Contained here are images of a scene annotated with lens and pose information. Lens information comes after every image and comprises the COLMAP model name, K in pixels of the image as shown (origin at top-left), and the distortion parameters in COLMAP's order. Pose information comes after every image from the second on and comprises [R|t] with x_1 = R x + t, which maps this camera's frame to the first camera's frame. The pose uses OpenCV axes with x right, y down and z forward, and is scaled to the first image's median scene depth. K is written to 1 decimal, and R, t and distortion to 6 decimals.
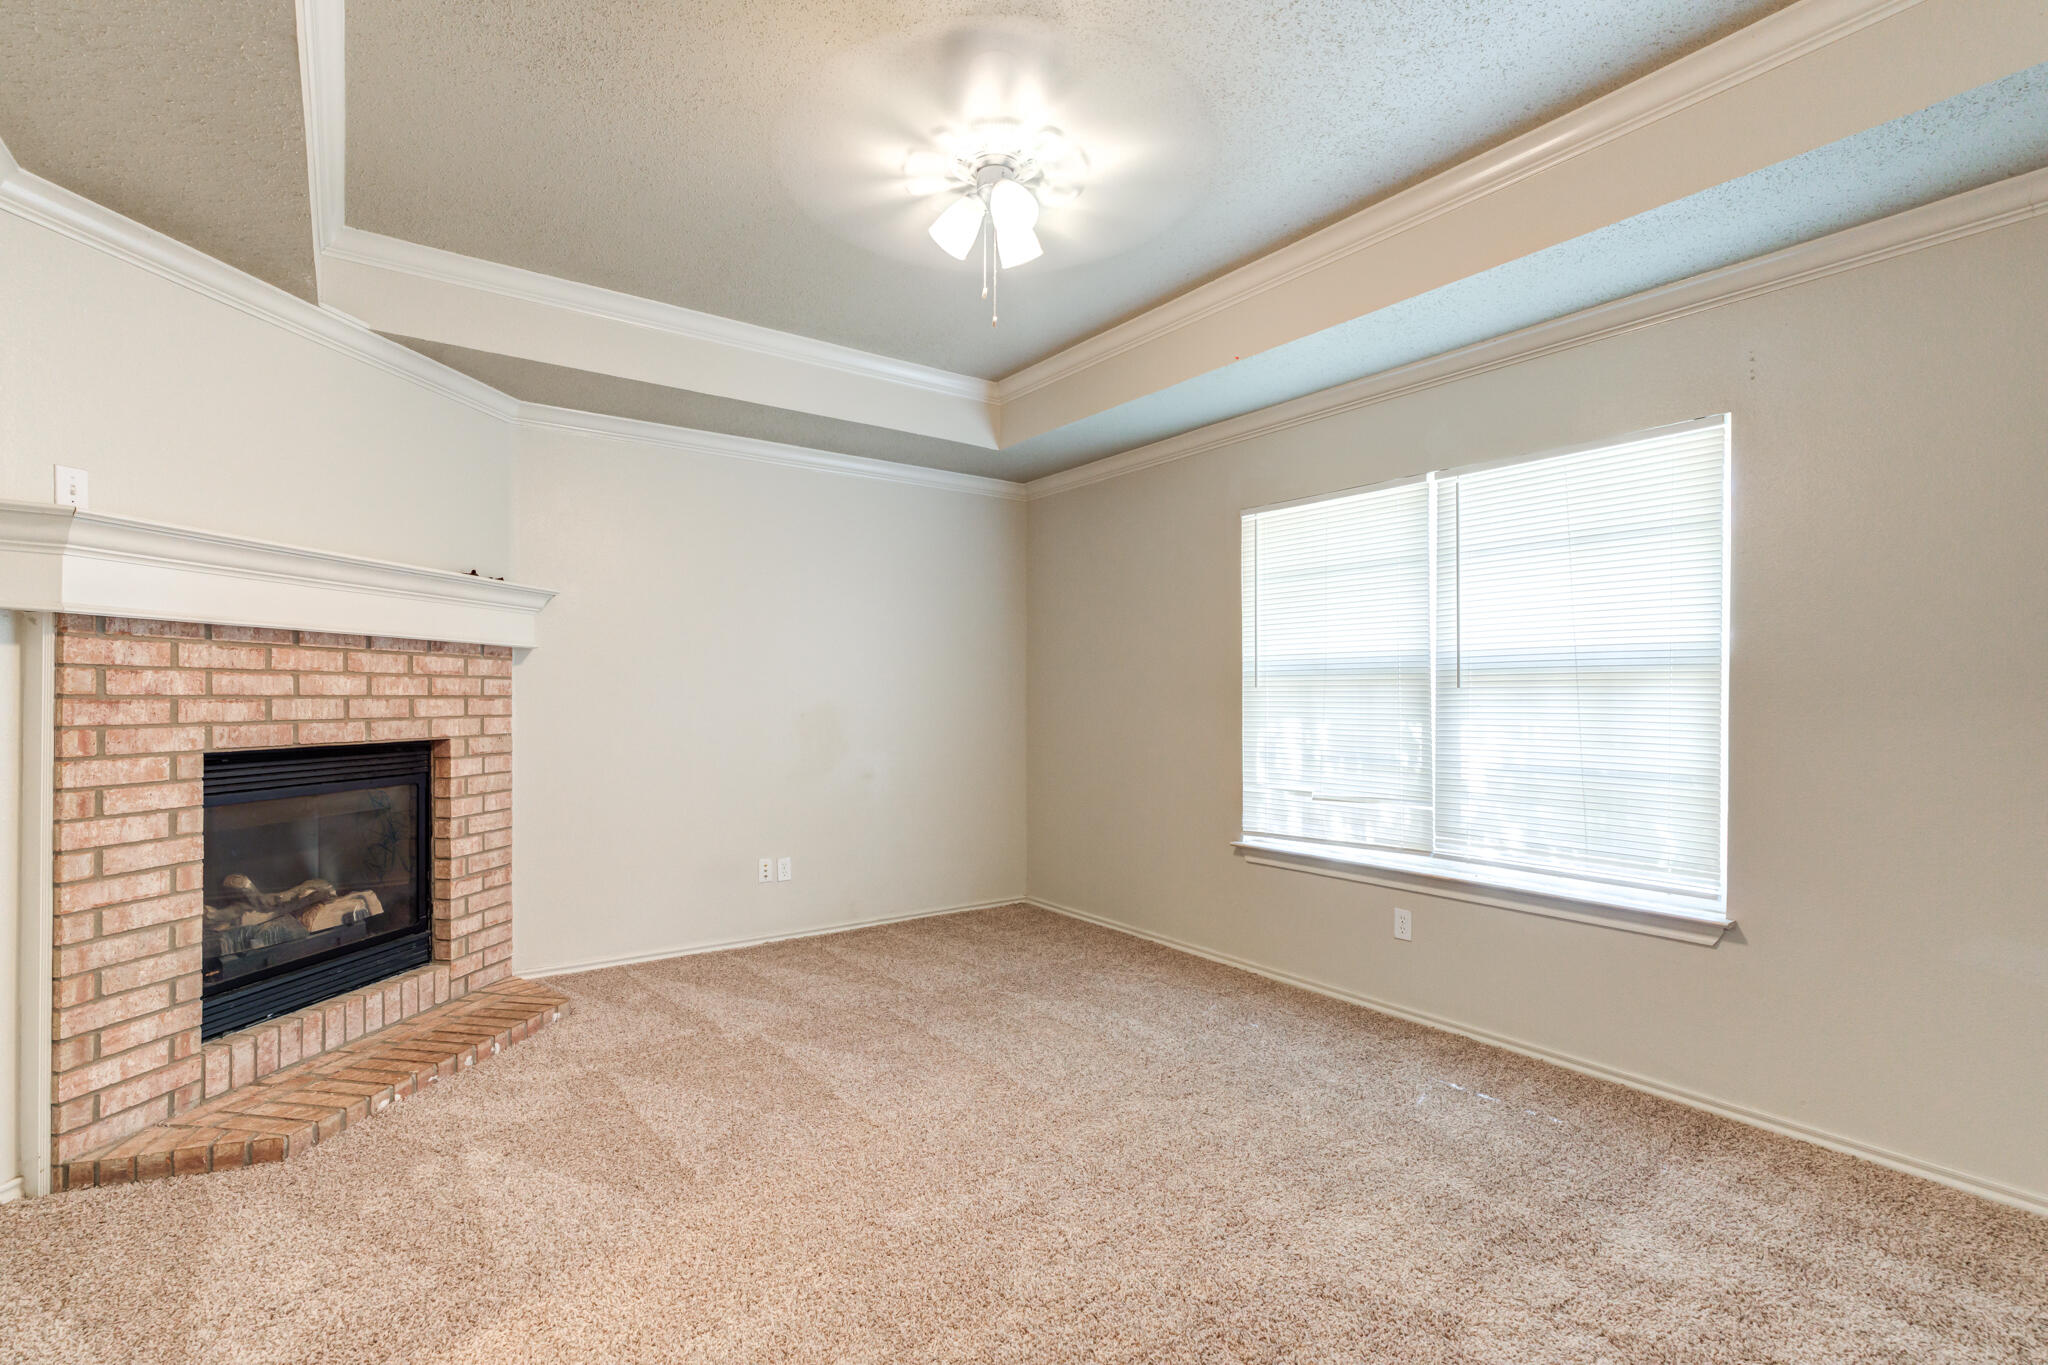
lens RADIAL K [[937.7, 0, 1002.9], [0, 937.7, 695.6], [0, 0, 1]] dist [-0.007306, 0.012708]
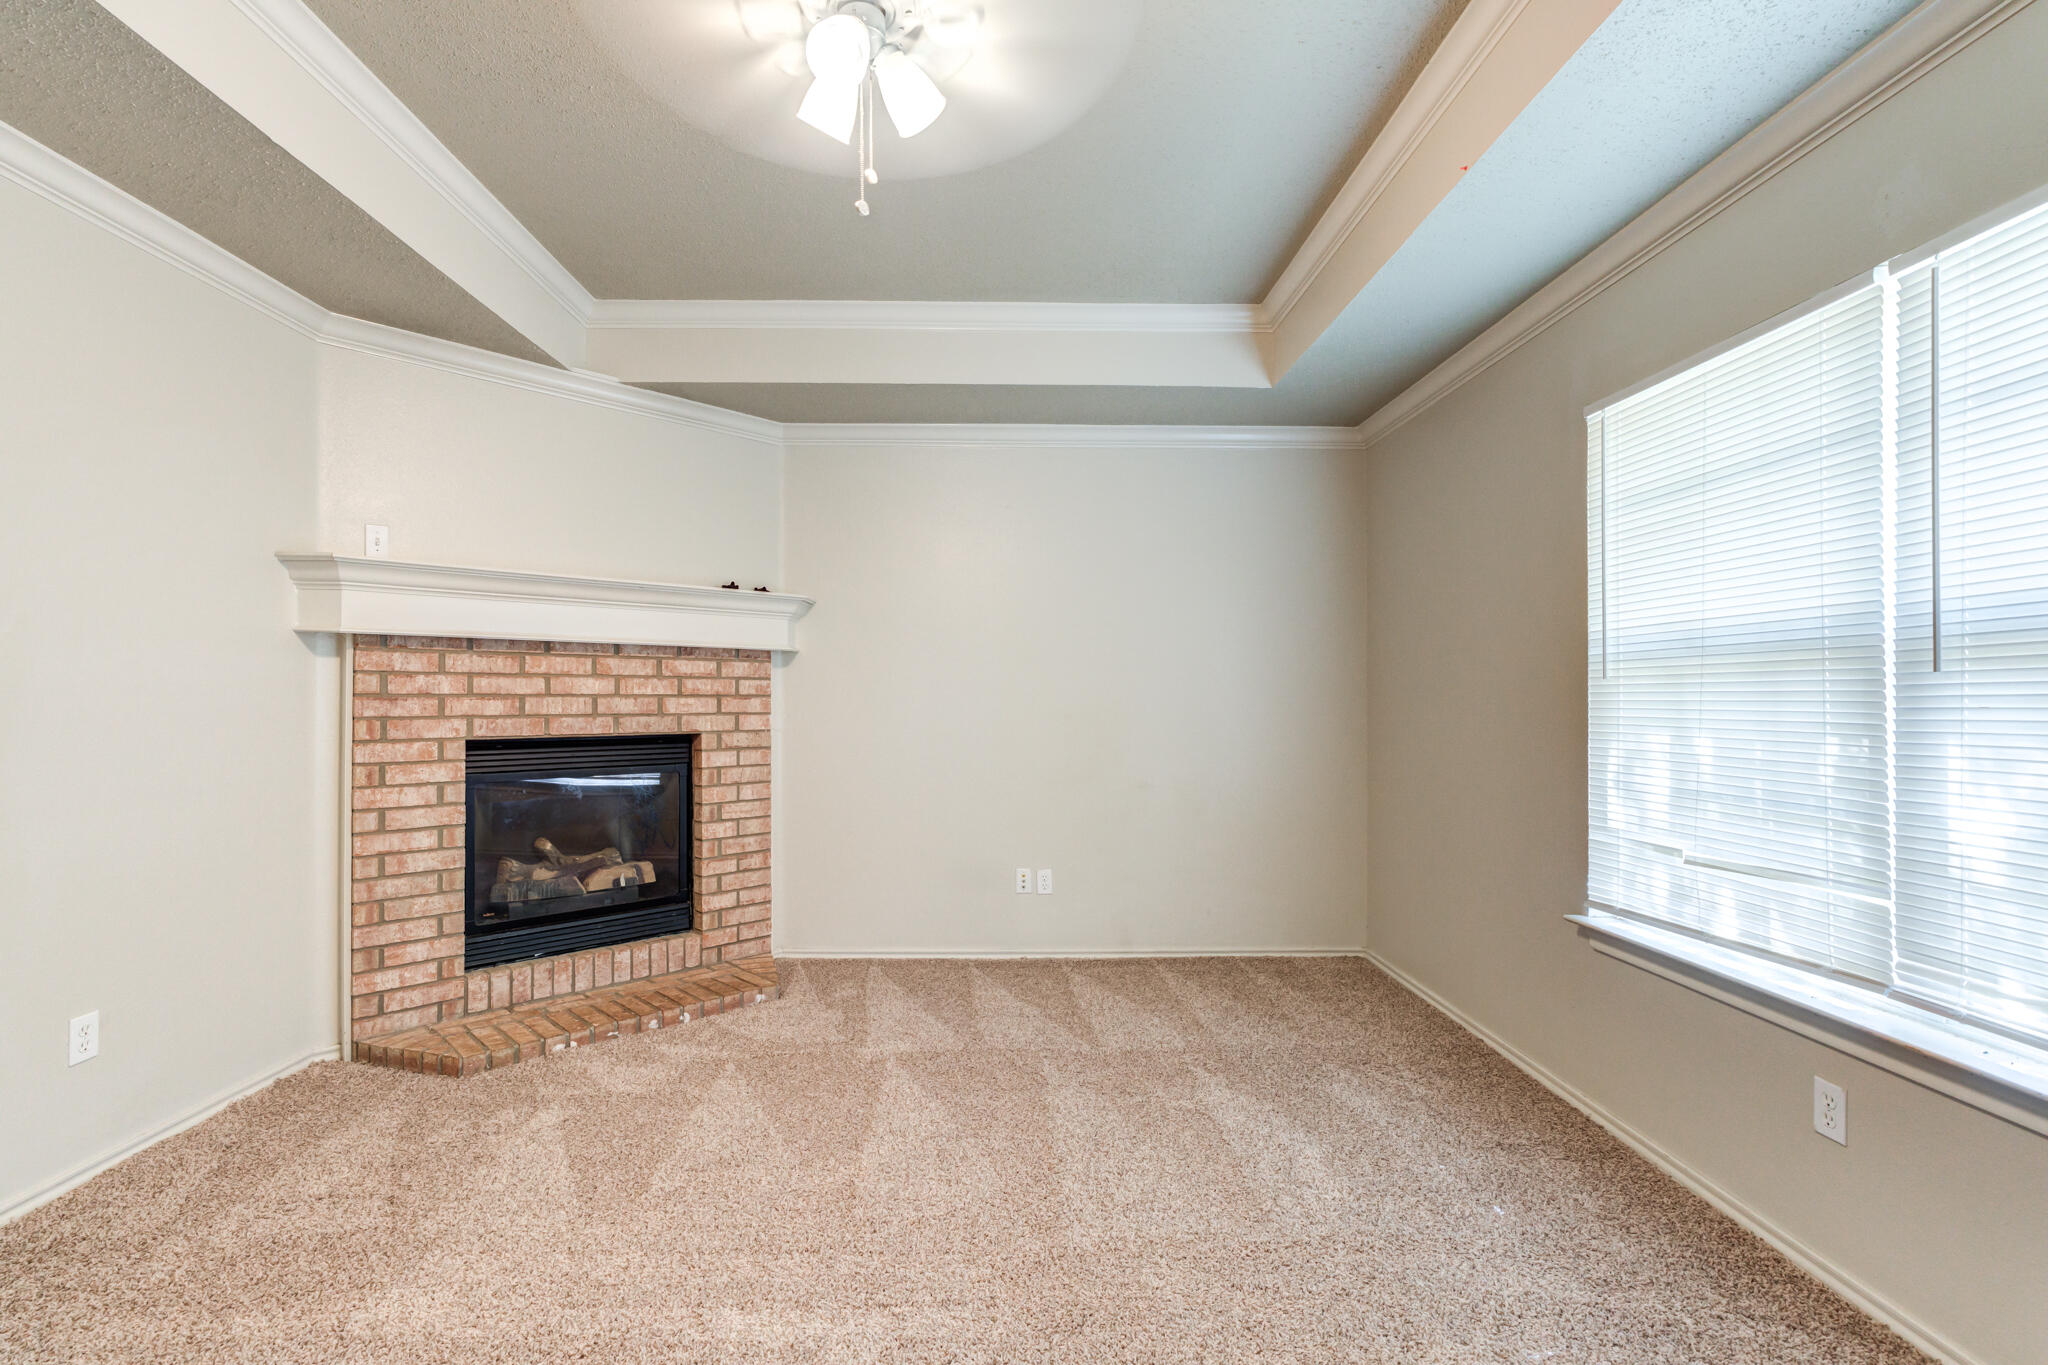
lens RADIAL K [[937.7, 0, 999.3], [0, 937.7, 694.5], [0, 0, 1]] dist [-0.007306, 0.012708]
pose [[0.822108, -0.003620, -0.569320, 0.353333], [0.001290, 0.999989, -0.004496, 0.005095], [0.569330, 0.002962, 0.822103, 0.285071]]
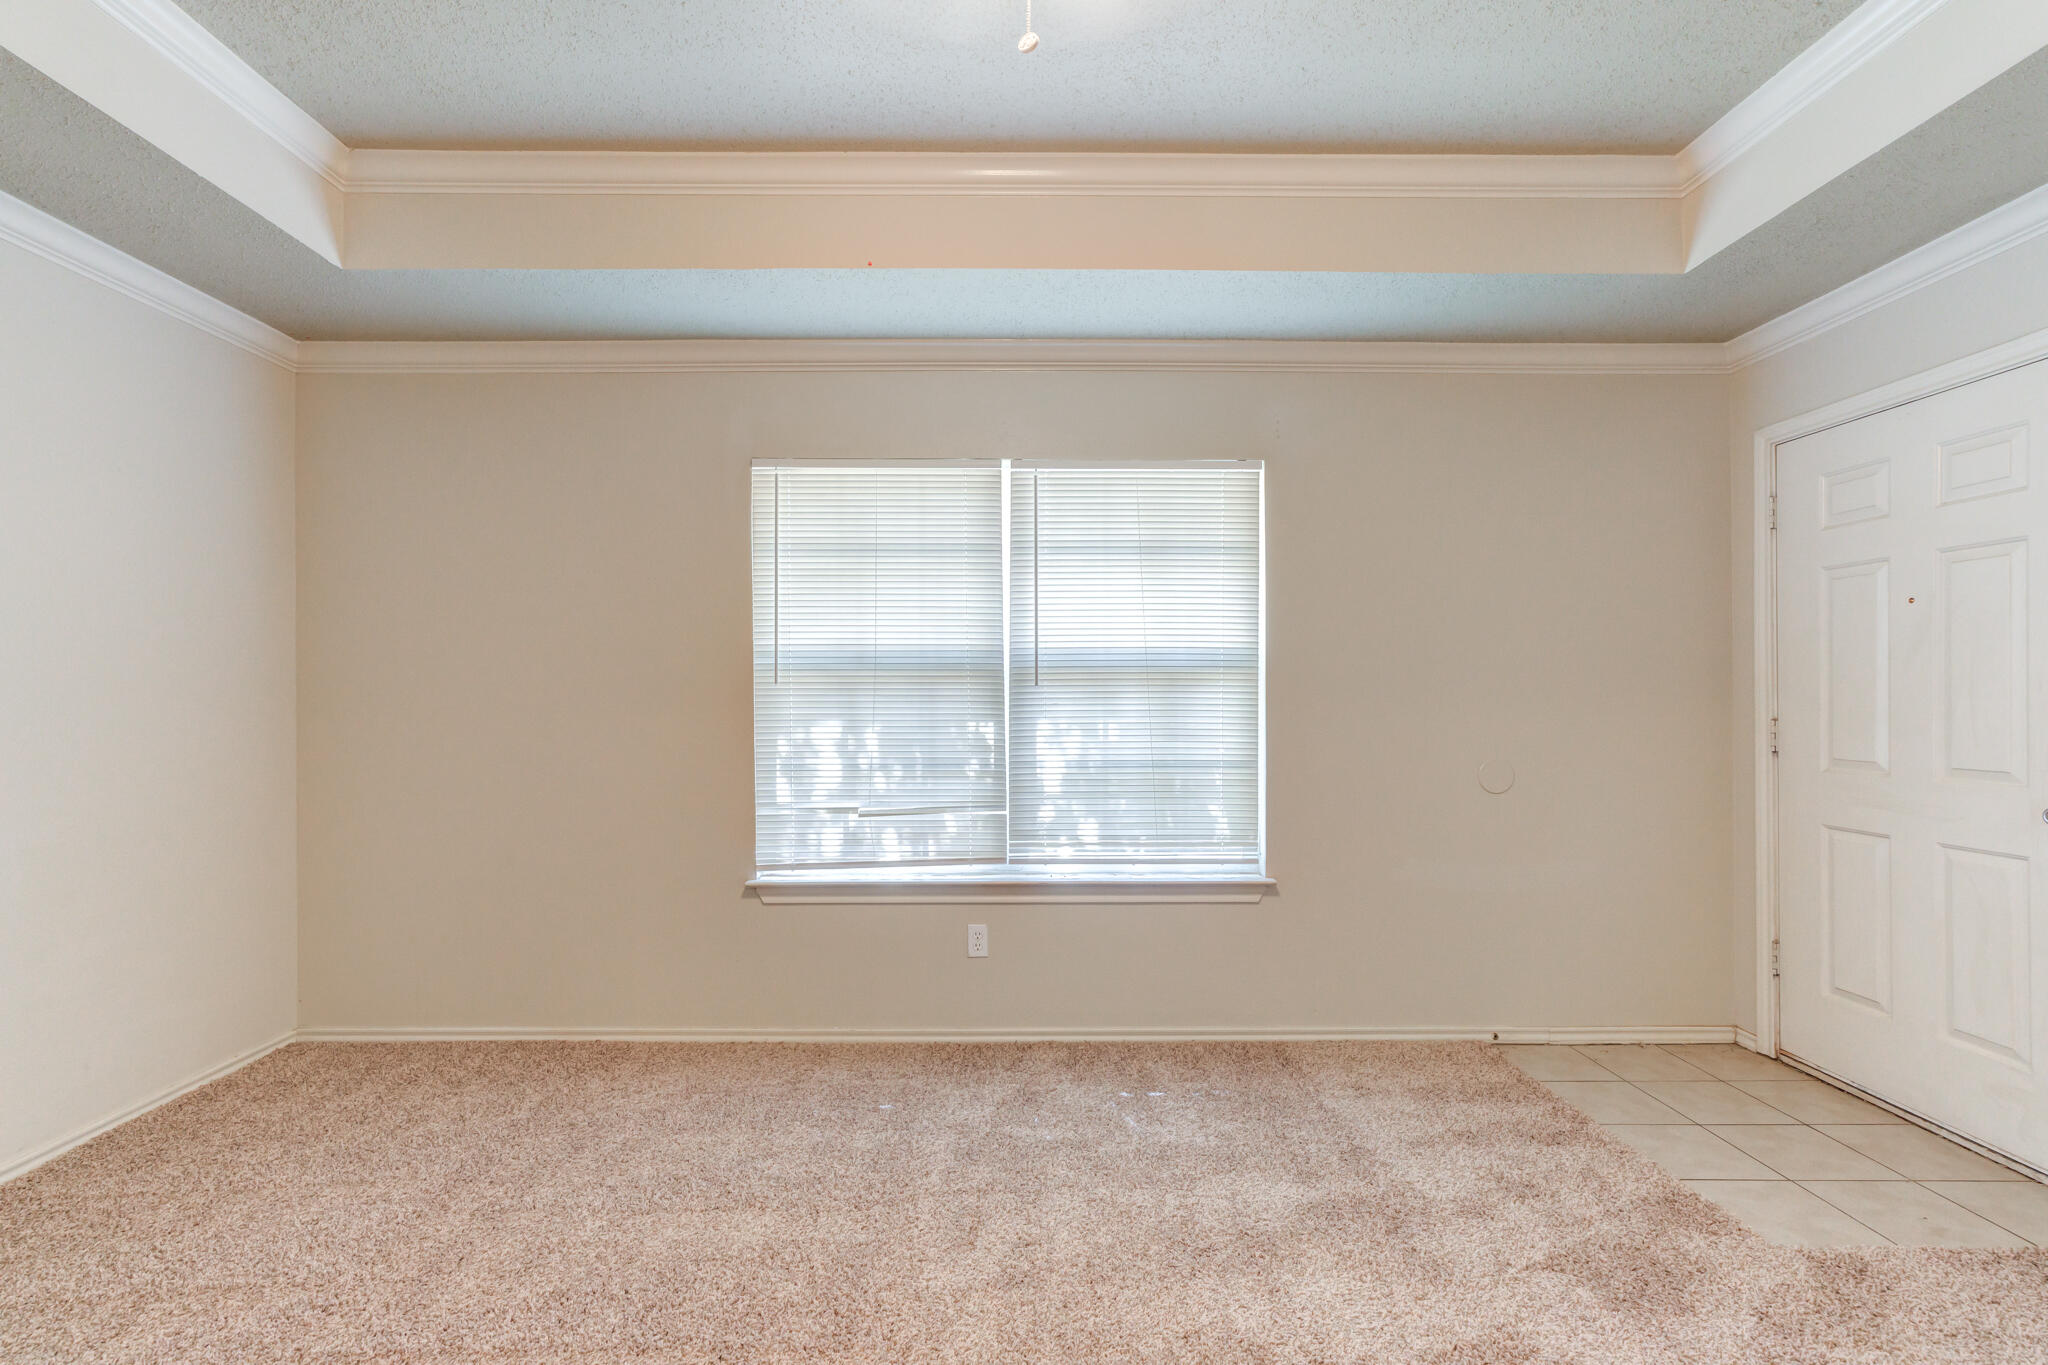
lens RADIAL K [[937.7, 0, 1010.2], [0, 937.7, 691.7], [0, 0, 1]] dist [-0.007306, 0.012708]
pose [[0.577671, -0.001658, 0.816268, -0.321083], [0.001827, 0.999998, 0.000739, -0.002989], [-0.816268, 0.001064, 0.577673, 0.450473]]
